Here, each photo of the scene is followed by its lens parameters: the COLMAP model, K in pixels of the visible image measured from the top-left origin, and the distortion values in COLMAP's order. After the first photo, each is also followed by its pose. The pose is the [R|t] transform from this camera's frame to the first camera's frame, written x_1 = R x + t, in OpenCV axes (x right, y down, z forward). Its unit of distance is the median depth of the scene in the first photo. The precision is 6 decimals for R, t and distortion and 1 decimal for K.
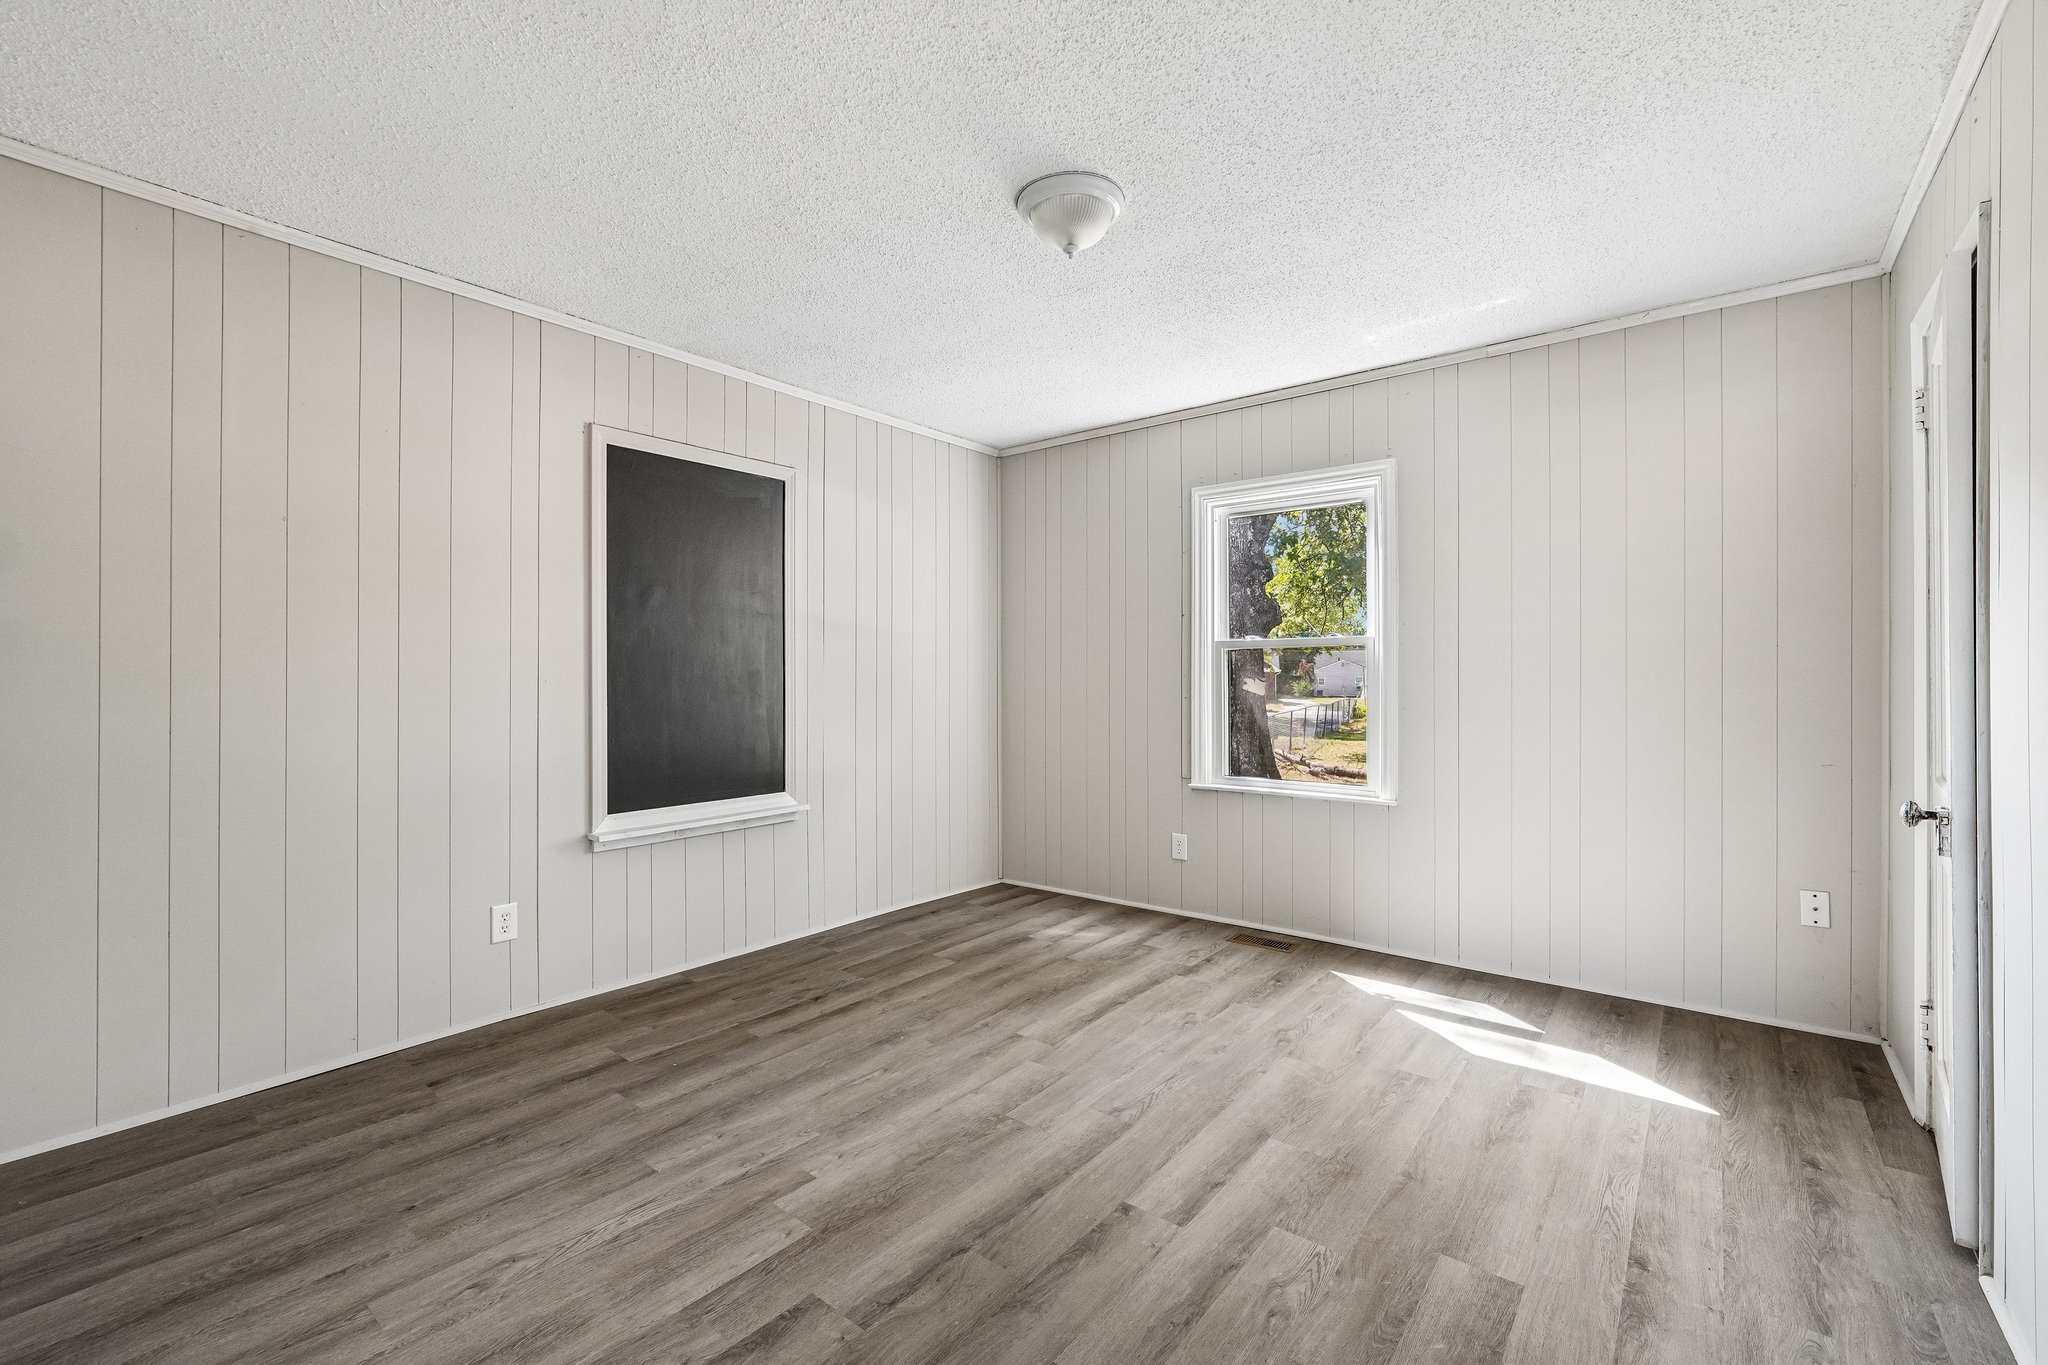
lens RADIAL K [[857.5, 0, 1023.8], [0, 857.5, 662.4], [0, 0, 1]] dist [-0.008650, 0.002336]
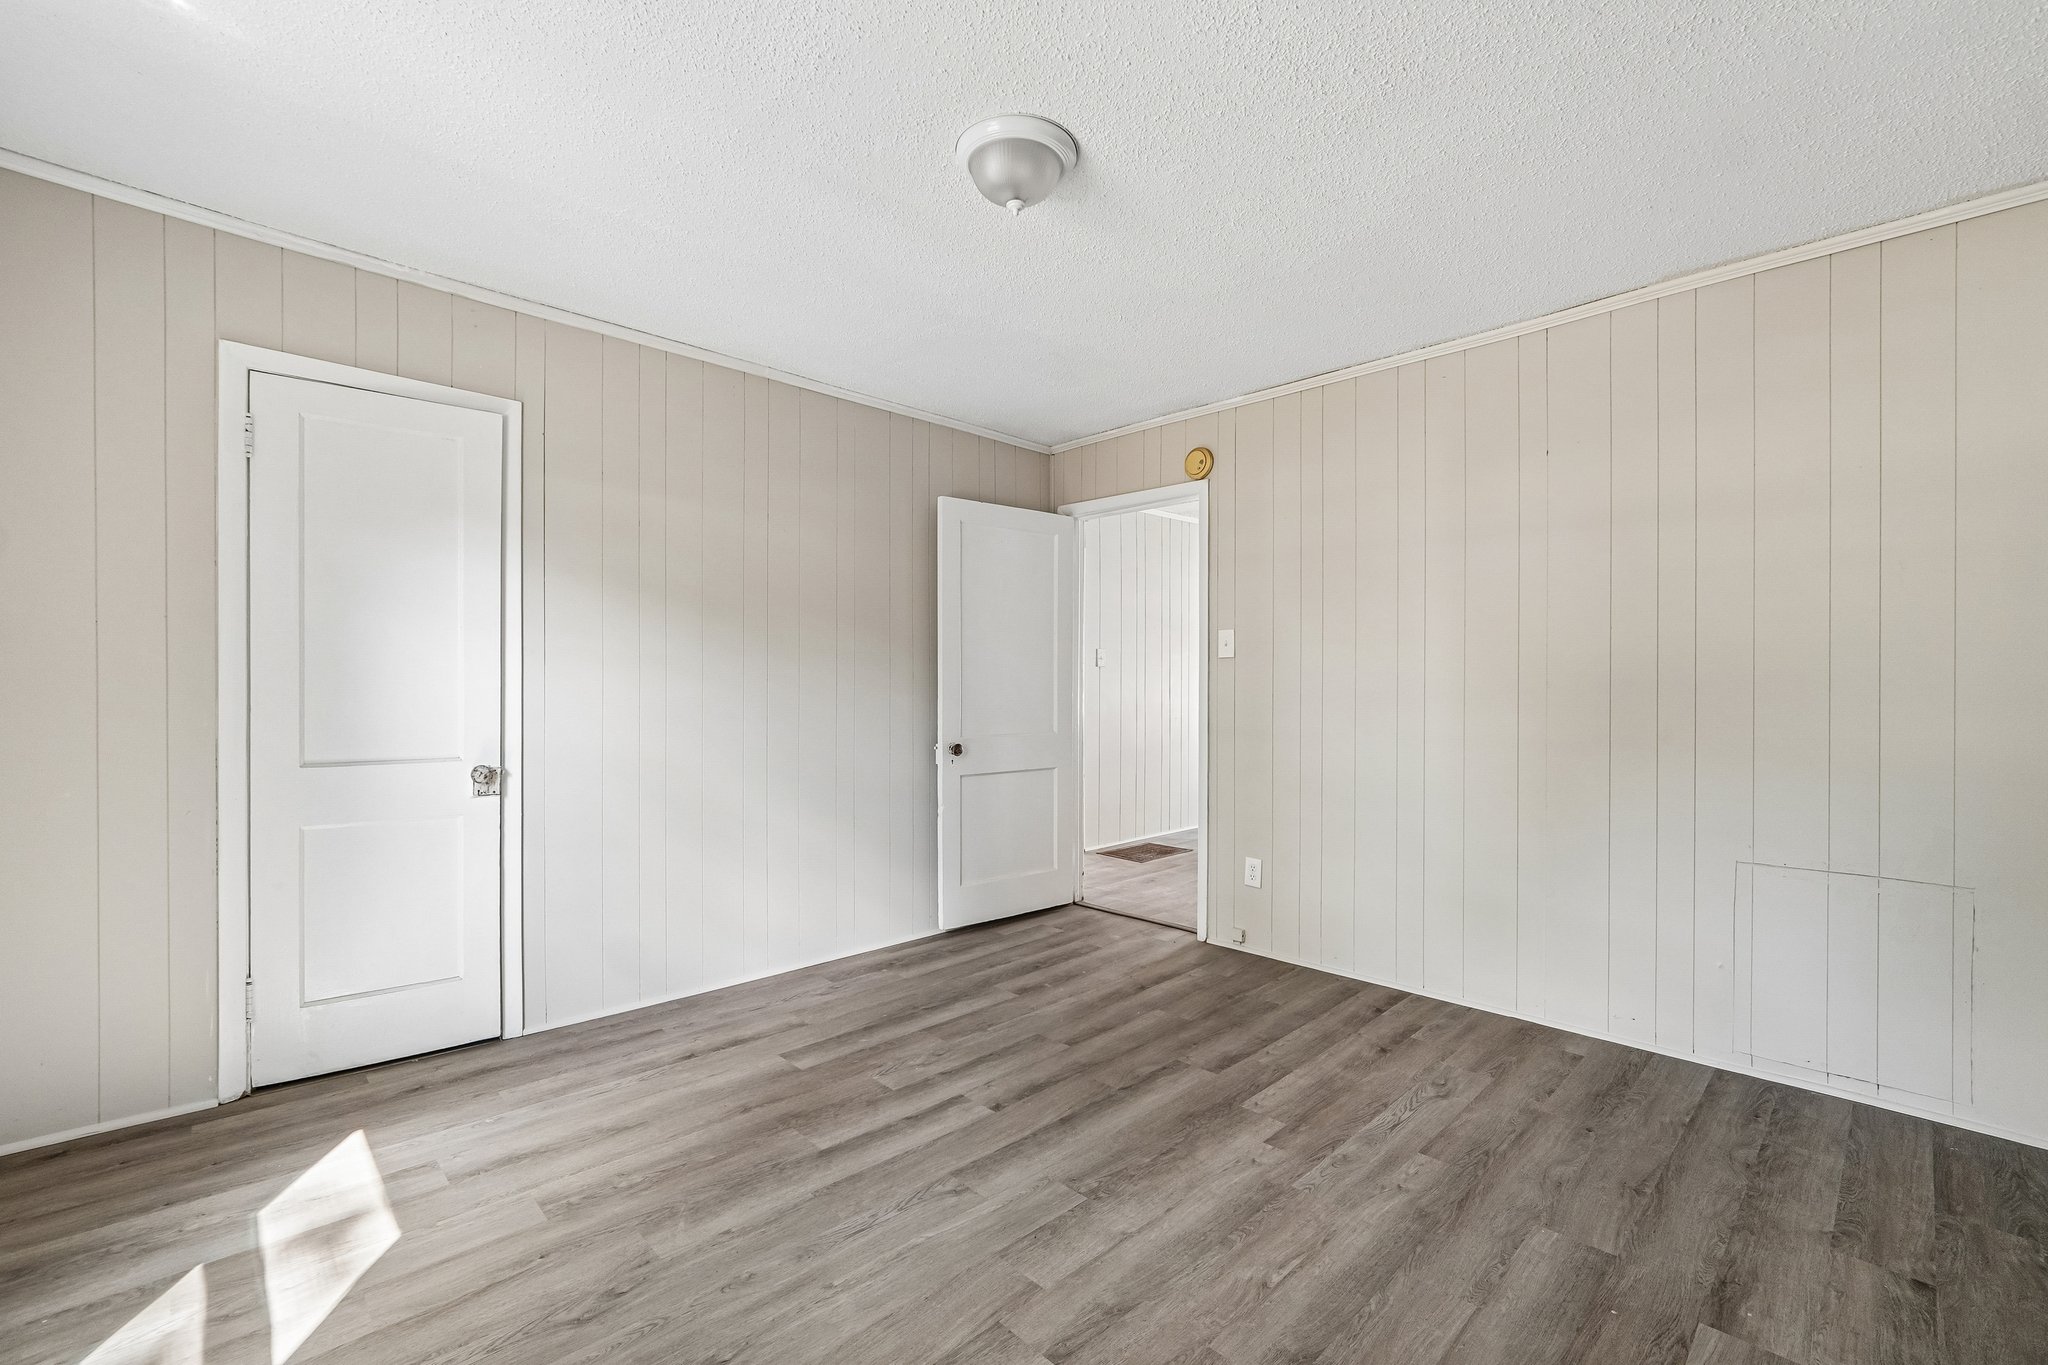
lens RADIAL K [[857.5, 0, 1022.2], [0, 857.5, 689.2], [0, 0, 1]] dist [-0.008650, 0.002336]
pose [[-0.991503, -0.005078, 0.129986, -0.069378], [-0.005809, 0.999969, -0.005245, 0.025434], [-0.129955, -0.005955, -0.991502, 1.973612]]
